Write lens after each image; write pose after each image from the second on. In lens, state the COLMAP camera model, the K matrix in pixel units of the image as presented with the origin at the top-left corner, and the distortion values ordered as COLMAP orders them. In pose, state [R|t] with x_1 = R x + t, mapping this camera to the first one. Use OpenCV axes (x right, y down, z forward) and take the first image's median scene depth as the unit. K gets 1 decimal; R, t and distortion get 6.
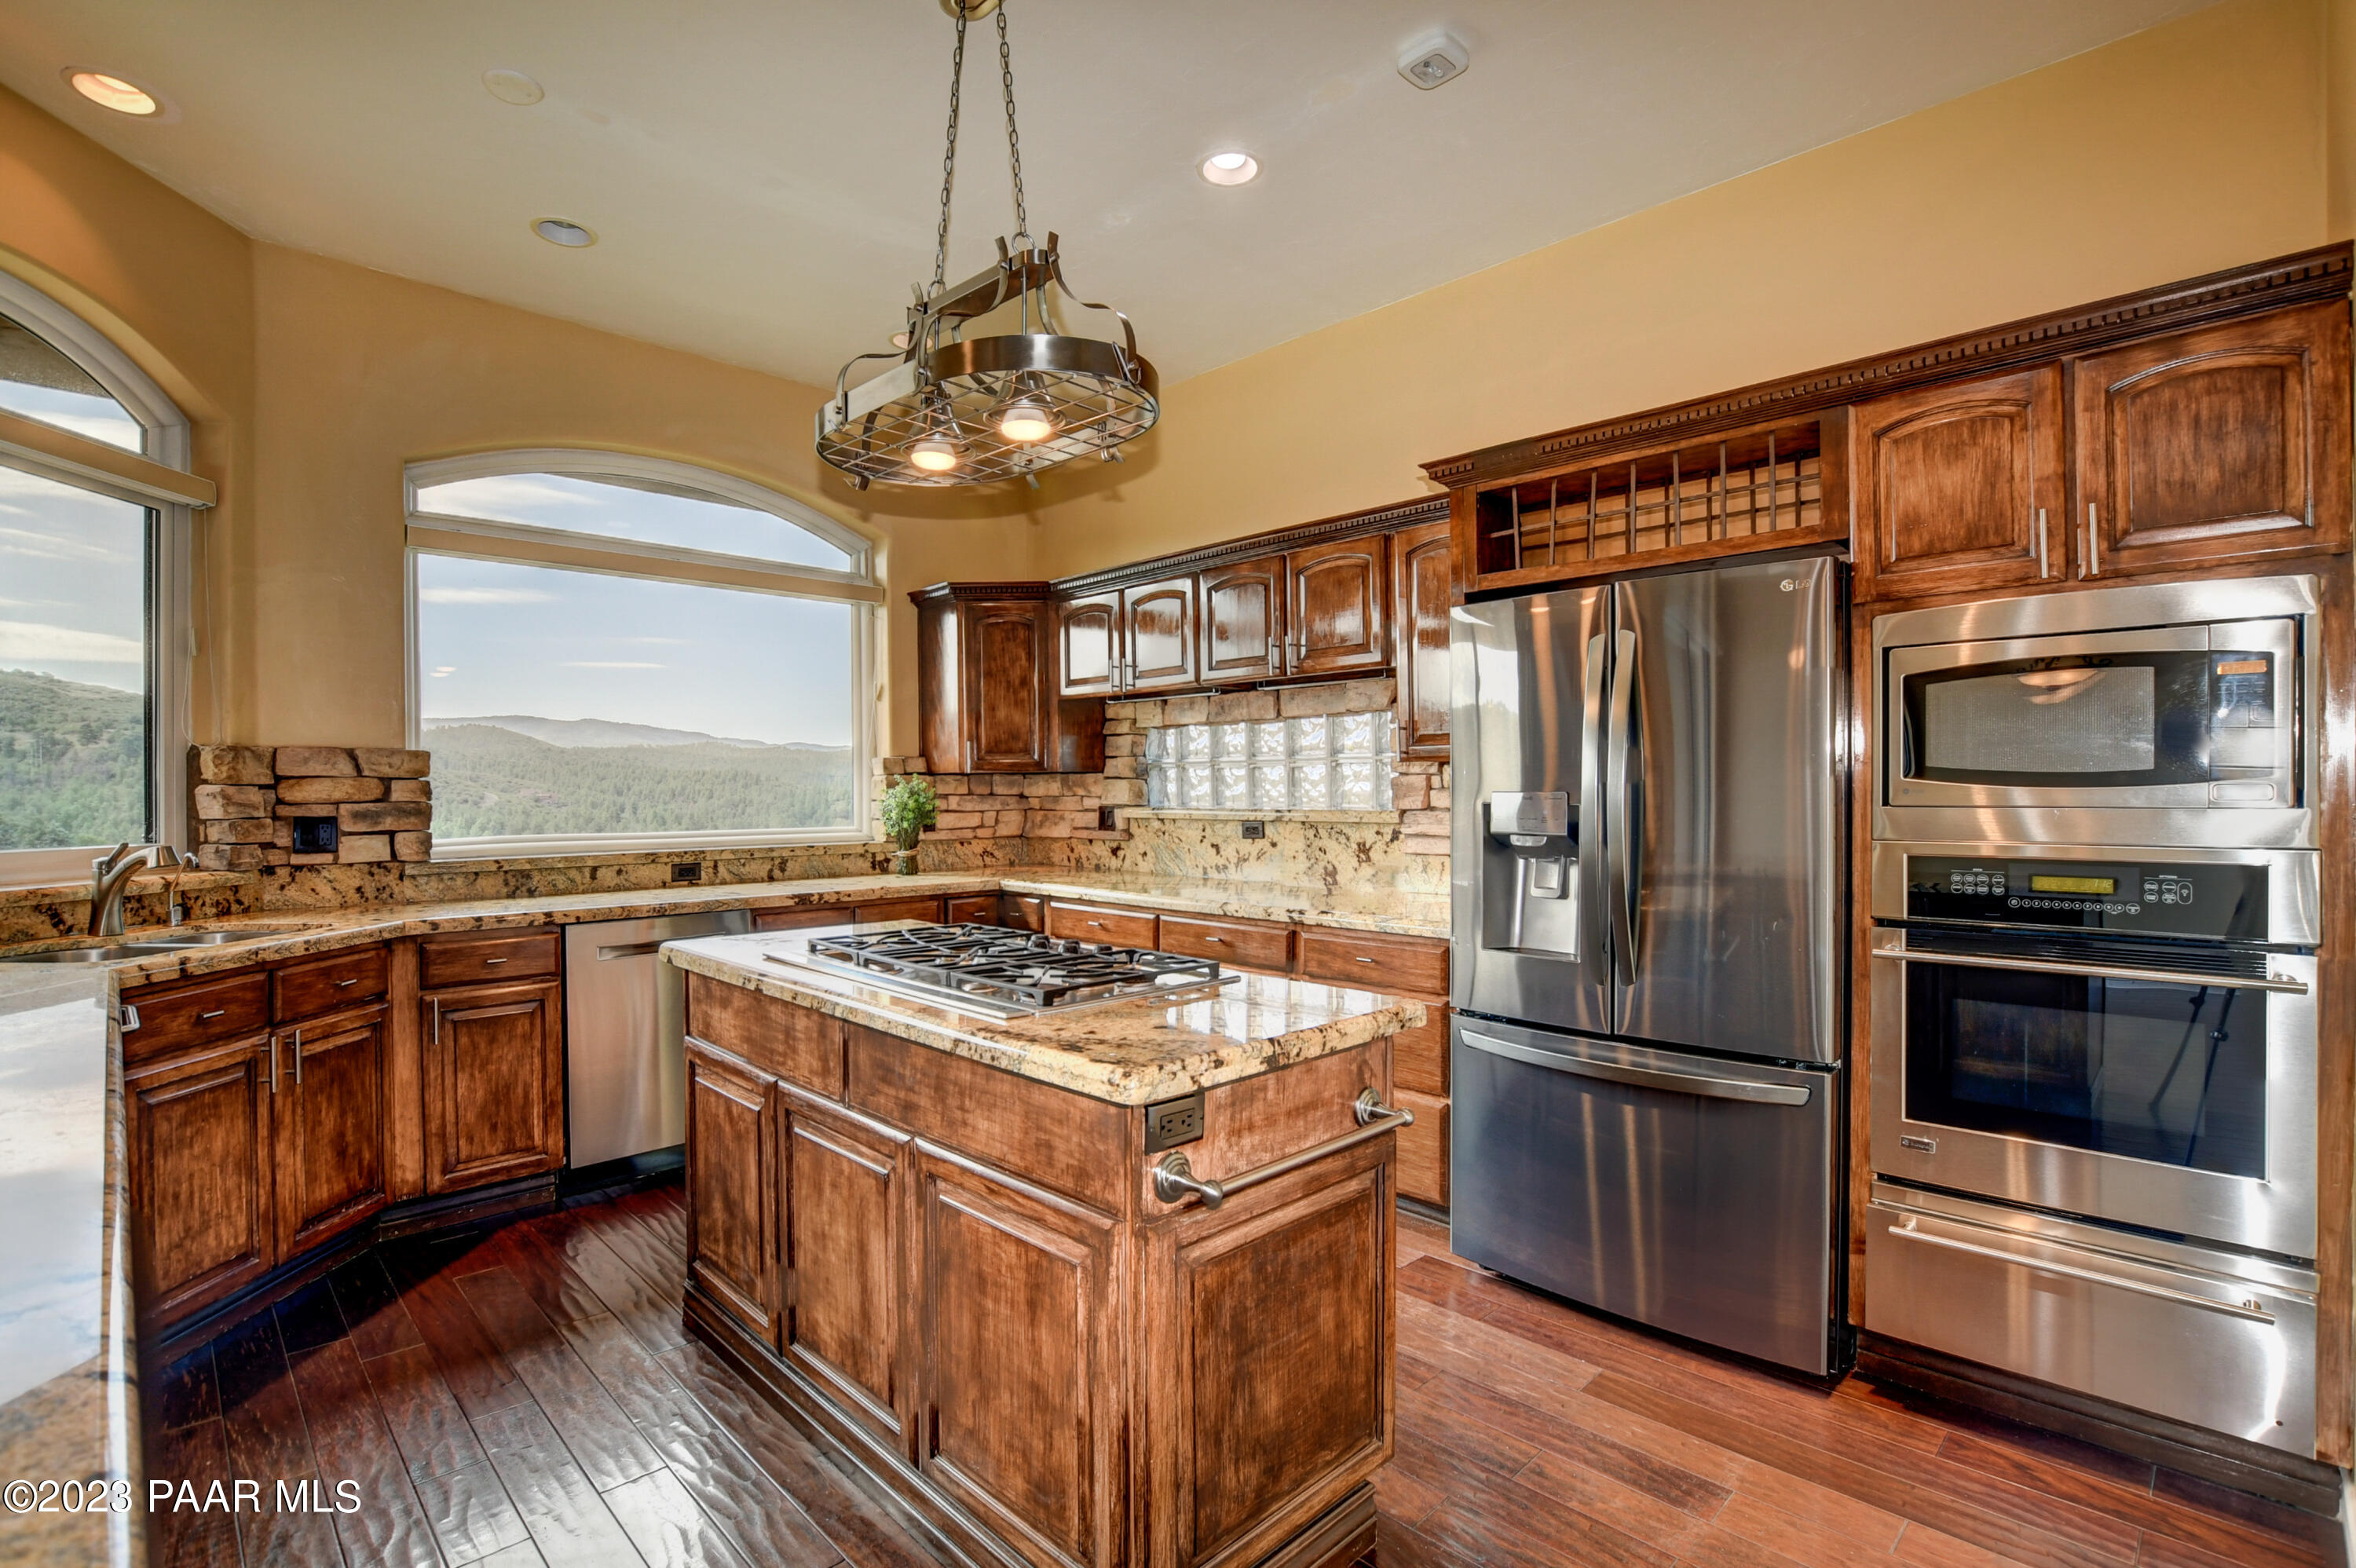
lens RADIAL K [[1082.0, 0, 1163.3], [0, 1082.0, 792.1], [0, 0, 1]] dist [-0.026970, -0.000347]
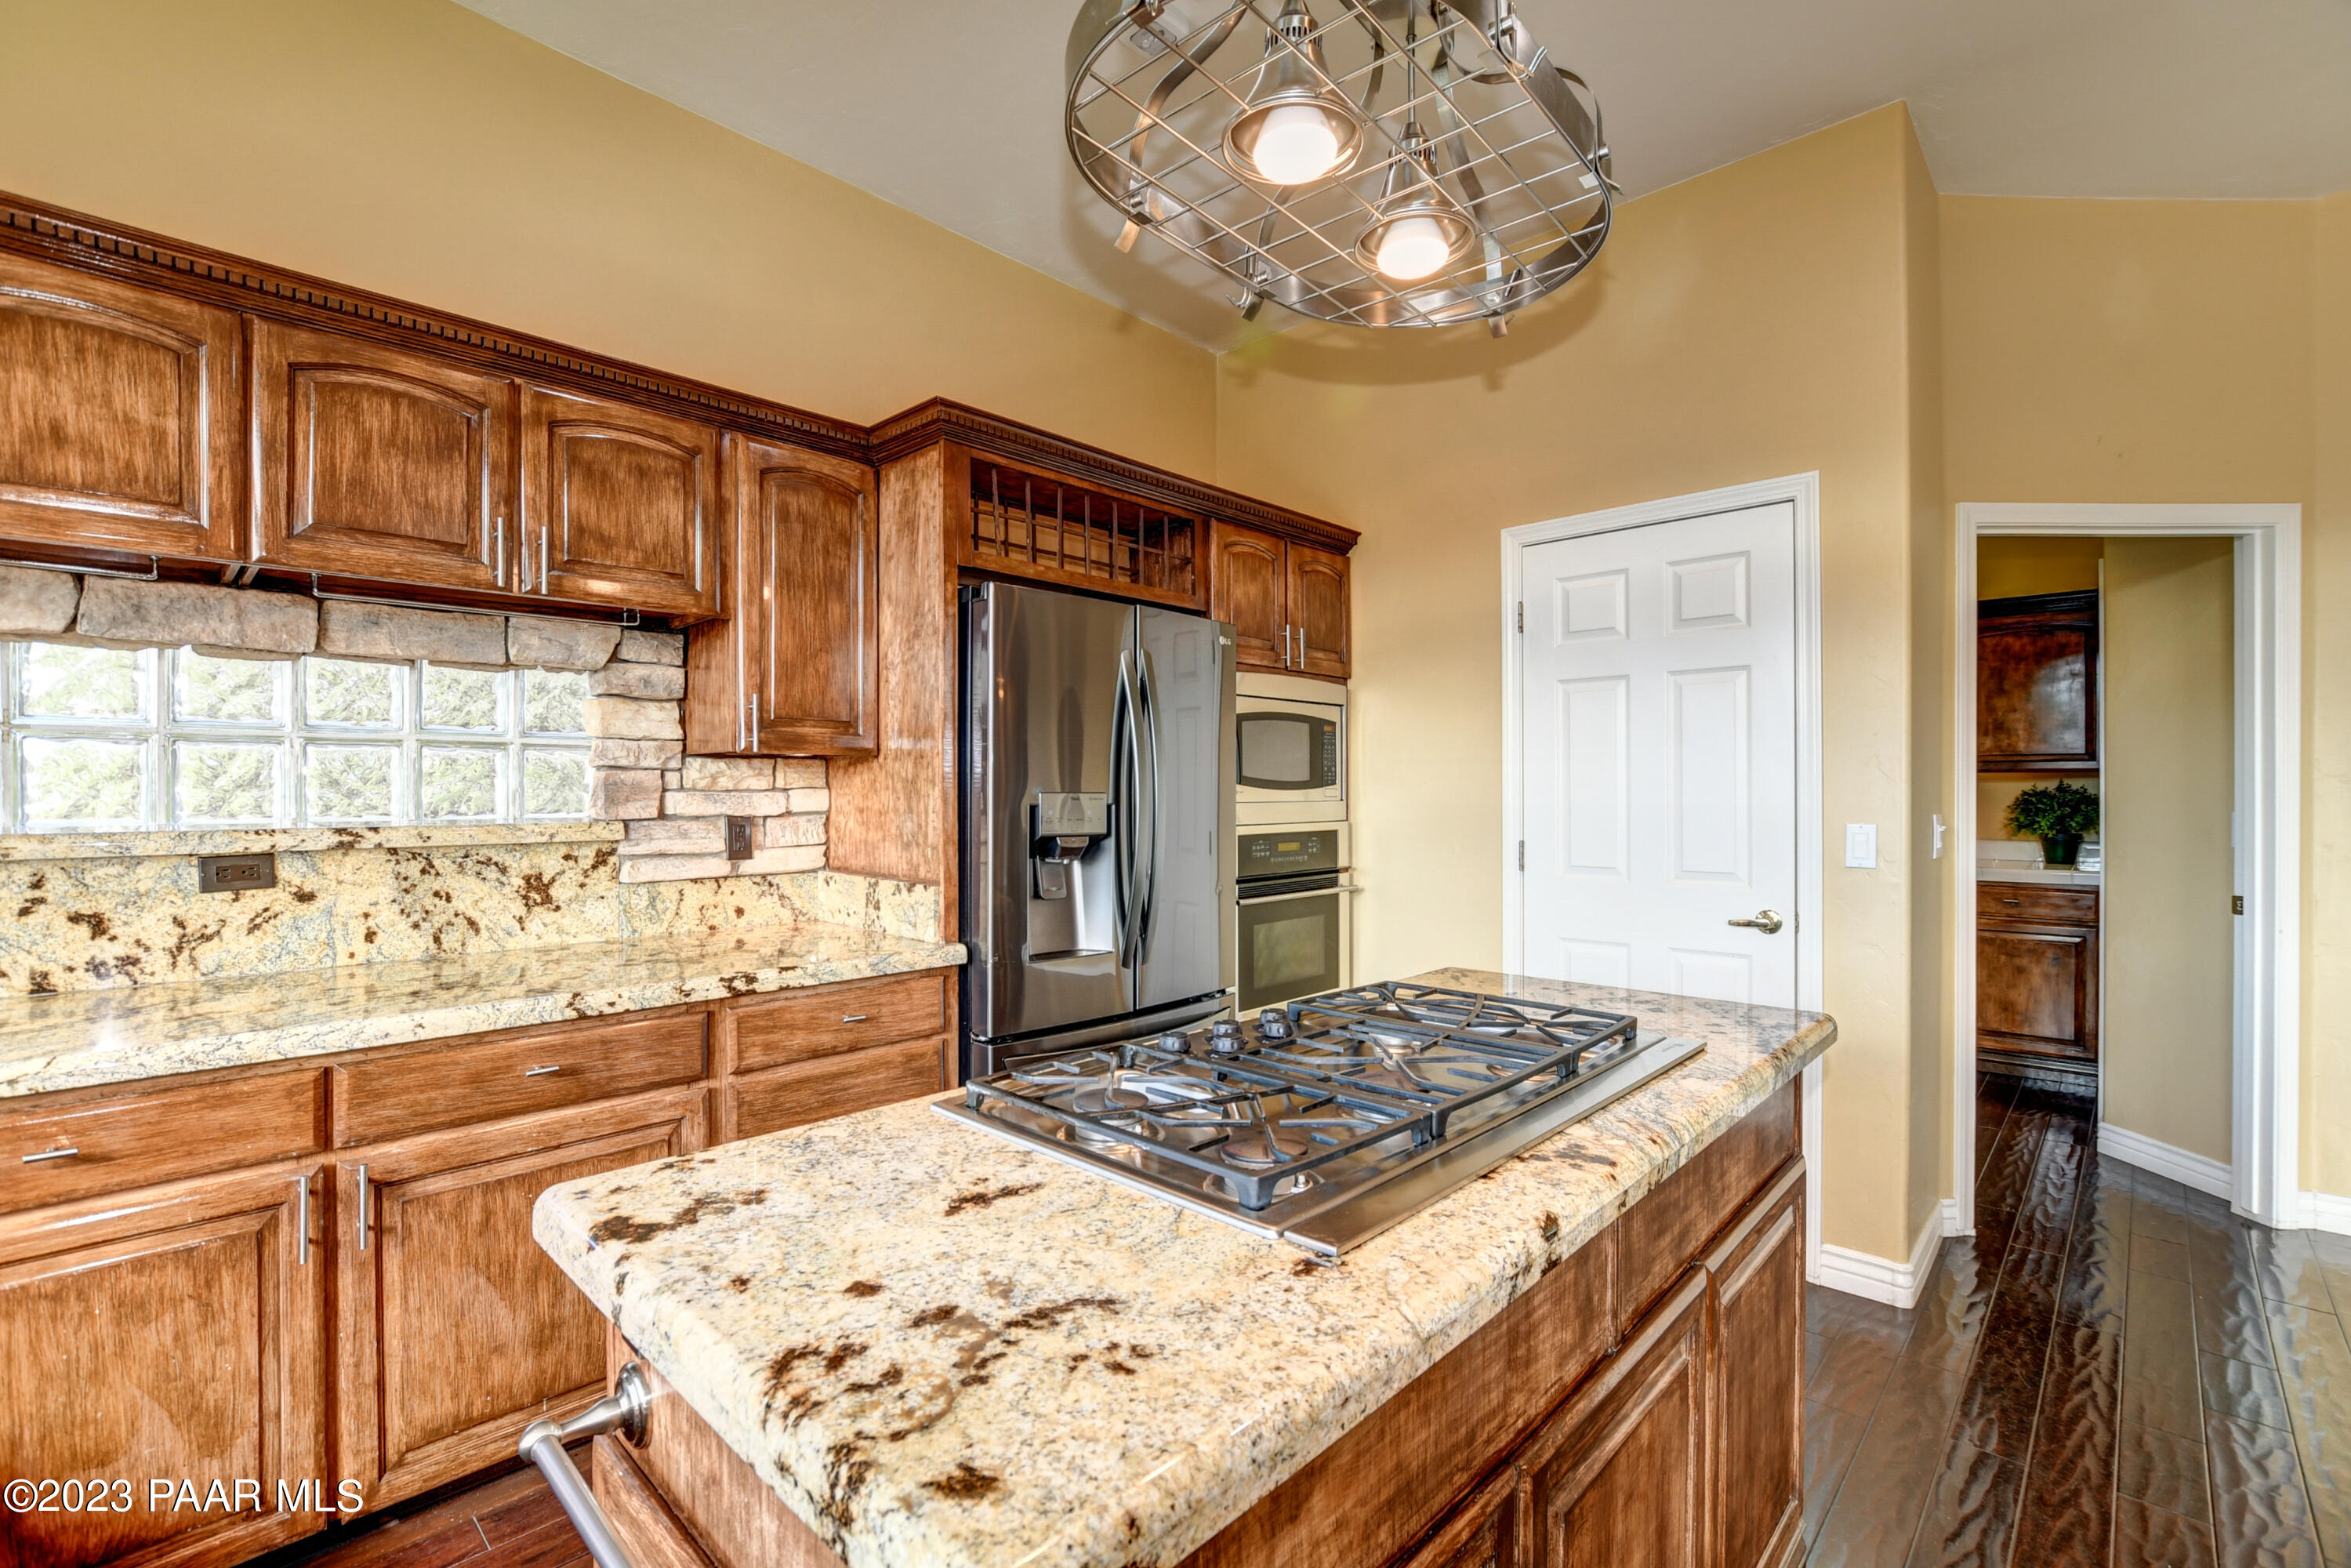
lens RADIAL K [[1065.7, 0, 1165.1], [0, 1065.7, 756.7], [0, 0, 1]] dist [-0.002488, -0.000066]
pose [[-0.020337, 0.035795, 0.999152, -0.513882], [0.003592, 0.999355, -0.035729, 0.001698], [-0.999787, 0.002862, -0.020452, 0.741997]]
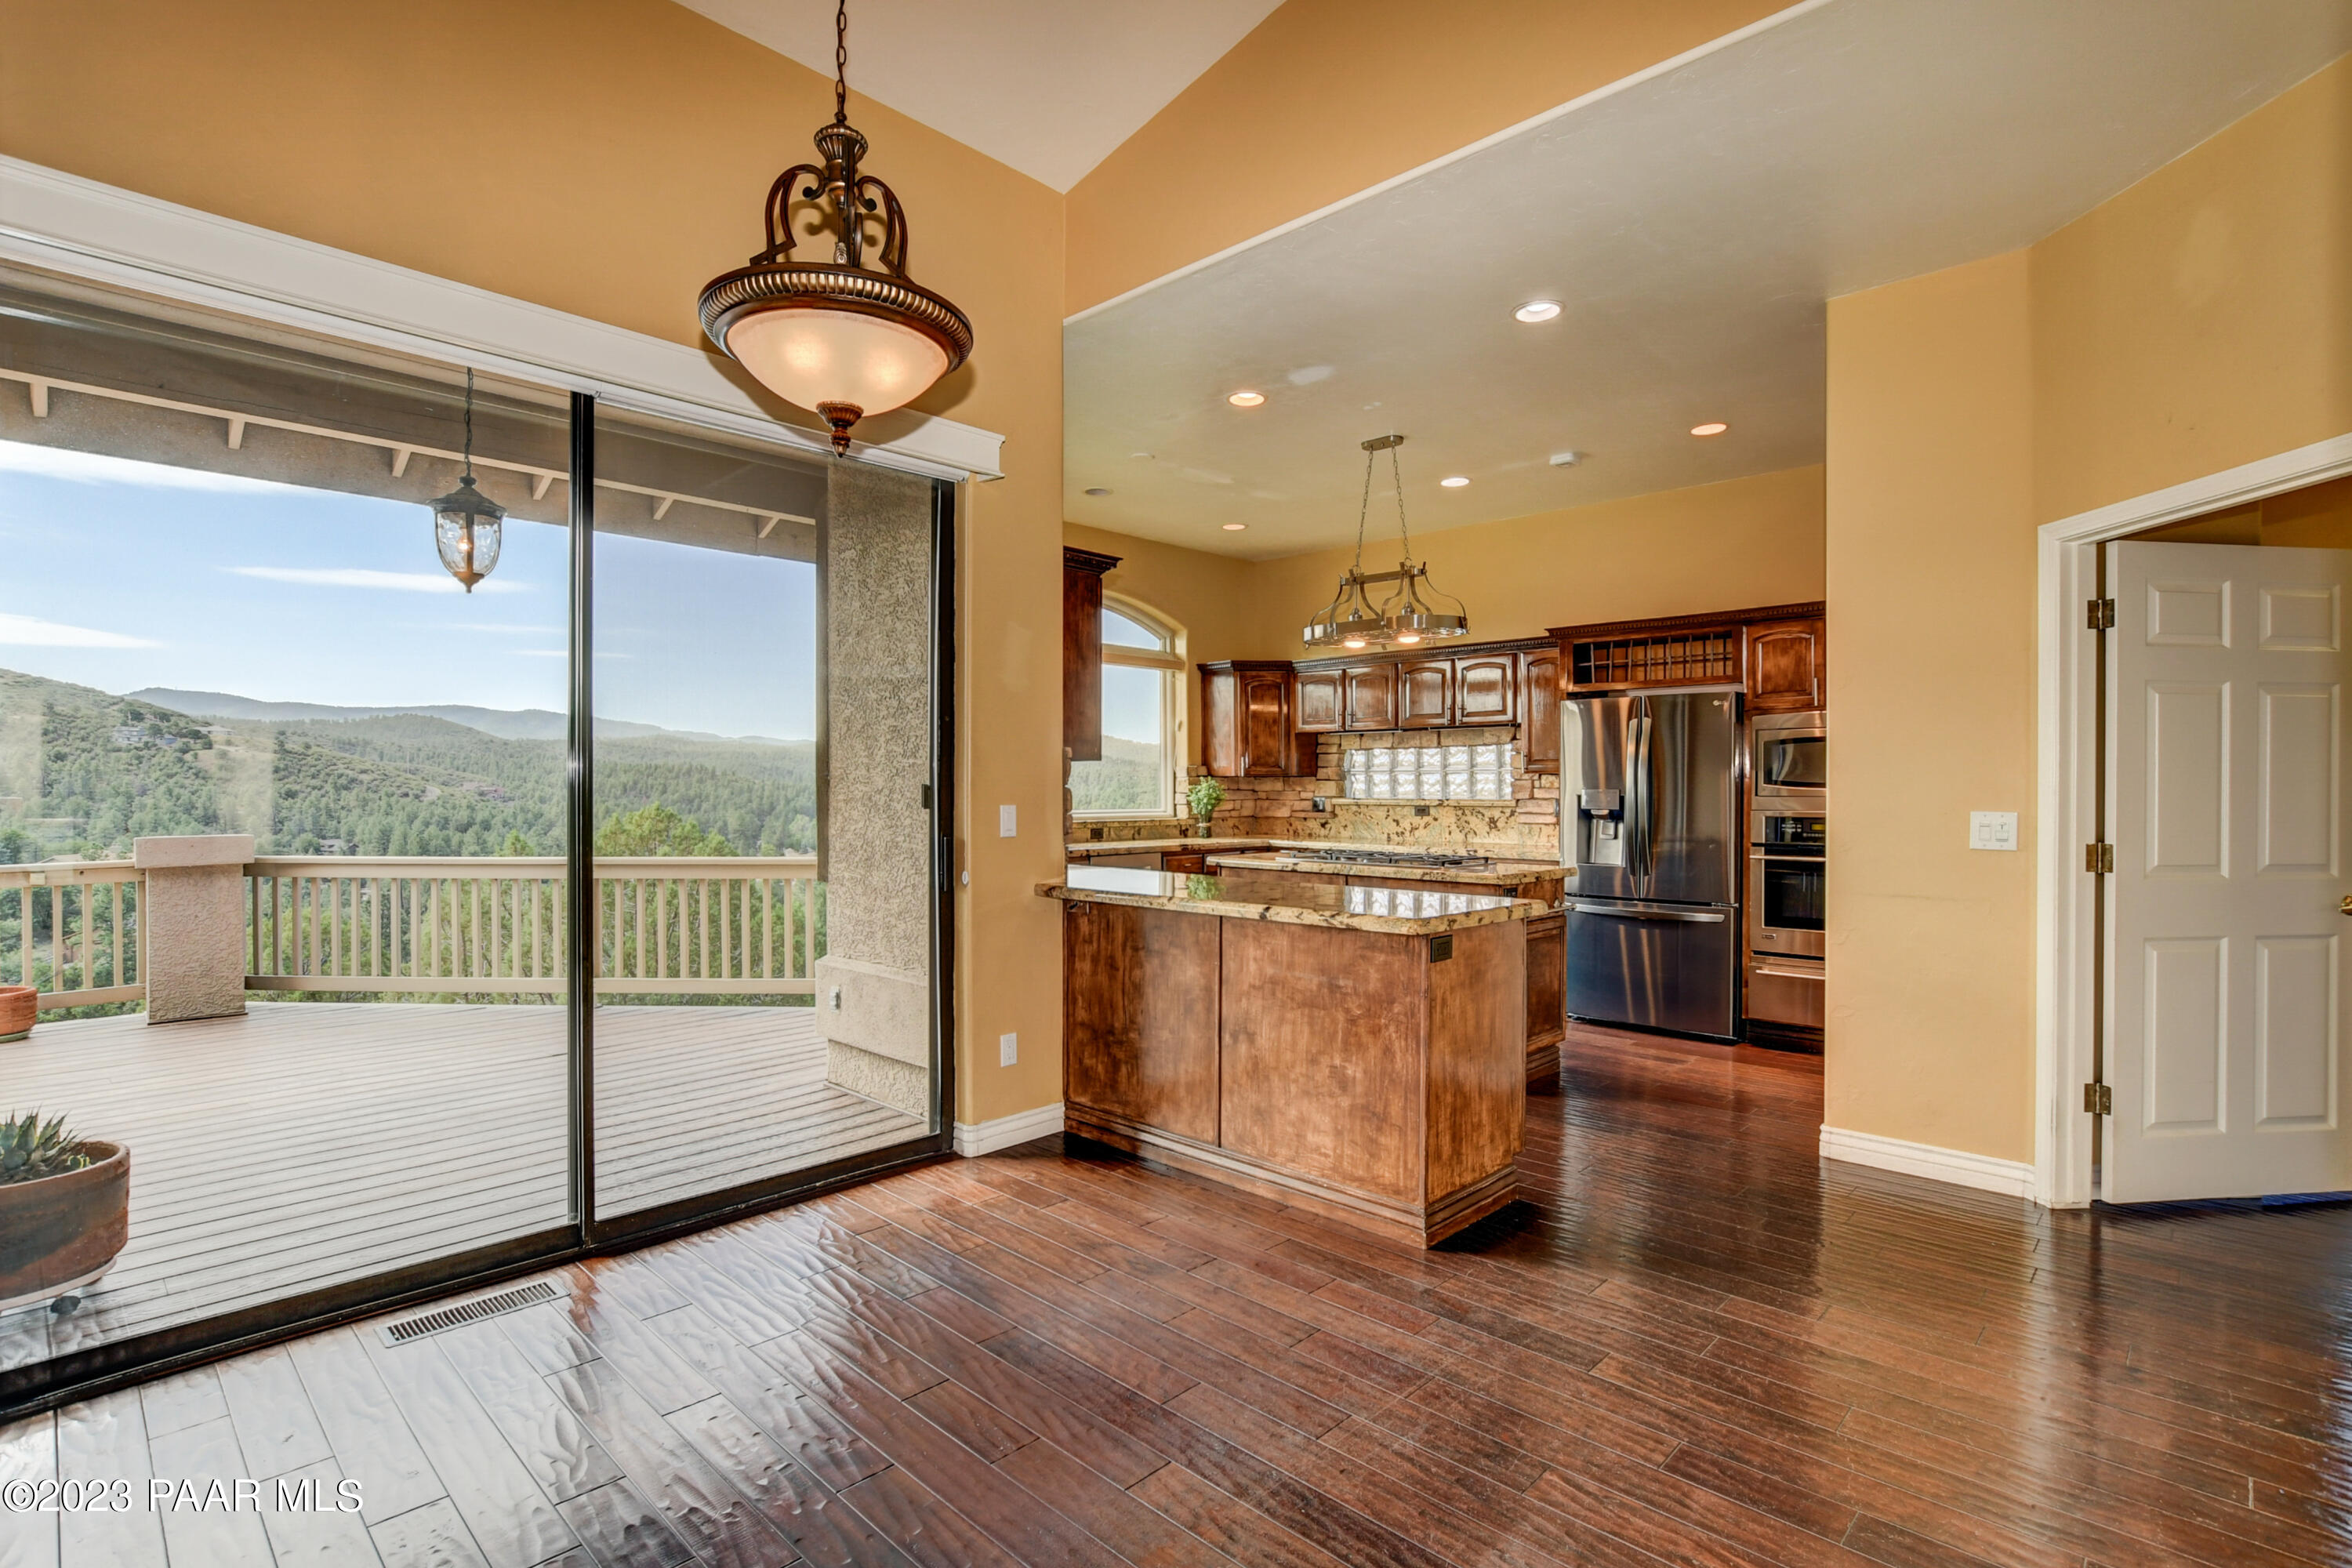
lens RADIAL K [[1107.2, 0, 1167.3], [0, 1107.2, 793.5], [0, 0, 1]] dist [-0.016601, 0.000257]
pose [[0.999510, 0.006266, 0.030660, -0.473379], [-0.006369, 0.999974, 0.003233, 0.005176], [-0.030639, -0.003427, 0.999525, -0.940717]]
